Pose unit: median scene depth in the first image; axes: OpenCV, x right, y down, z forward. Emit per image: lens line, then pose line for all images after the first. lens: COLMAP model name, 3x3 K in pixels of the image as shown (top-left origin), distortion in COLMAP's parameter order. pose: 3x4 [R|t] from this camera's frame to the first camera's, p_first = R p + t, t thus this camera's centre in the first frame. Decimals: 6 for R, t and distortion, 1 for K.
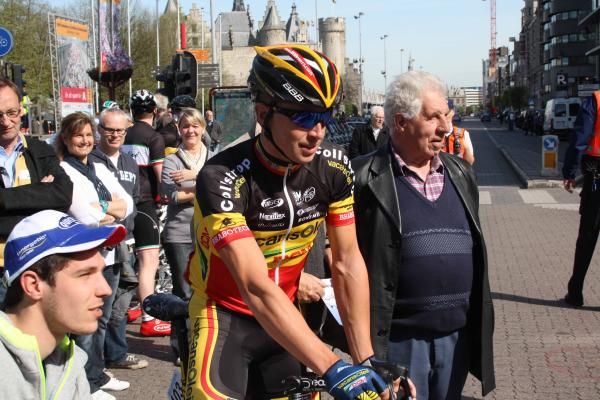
lens RADIAL K [[939.3, 0, 300.0], [0, 939.3, 200.0], [0, 0, 1]] dist [-0.015045, 0.060226]
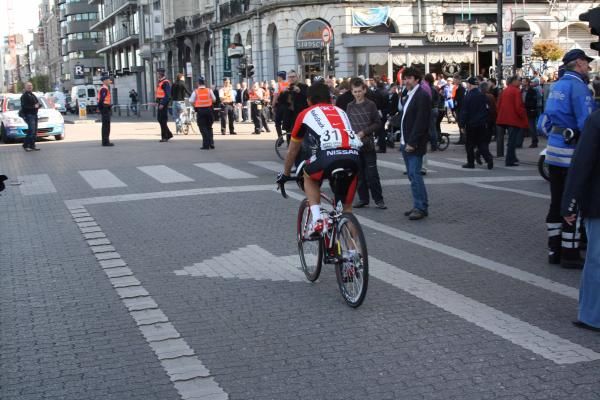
lens RADIAL K [[939.3, 0, 300.0], [0, 939.3, 200.0], [0, 0, 1]] dist [-0.015045, 0.060226]
pose [[0.876627, -0.061899, 0.477173, -0.047731], [0.054913, 0.998082, 0.028588, 0.016893], [-0.478027, 0.001142, 0.878344, -0.161087]]
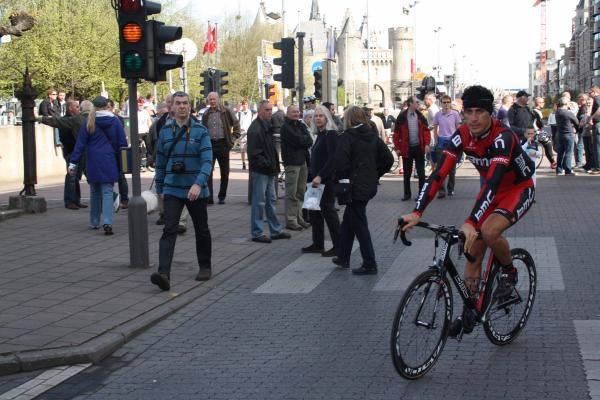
lens RADIAL K [[939.3, 0, 300.0], [0, 939.3, 200.0], [0, 0, 1]] dist [-0.015045, 0.060226]
pose [[0.999027, 0.011227, -0.042652, -0.036332], [-0.011254, 0.999937, -0.000414, 0.012886], [0.042644, 0.000894, 0.999090, -0.117875]]
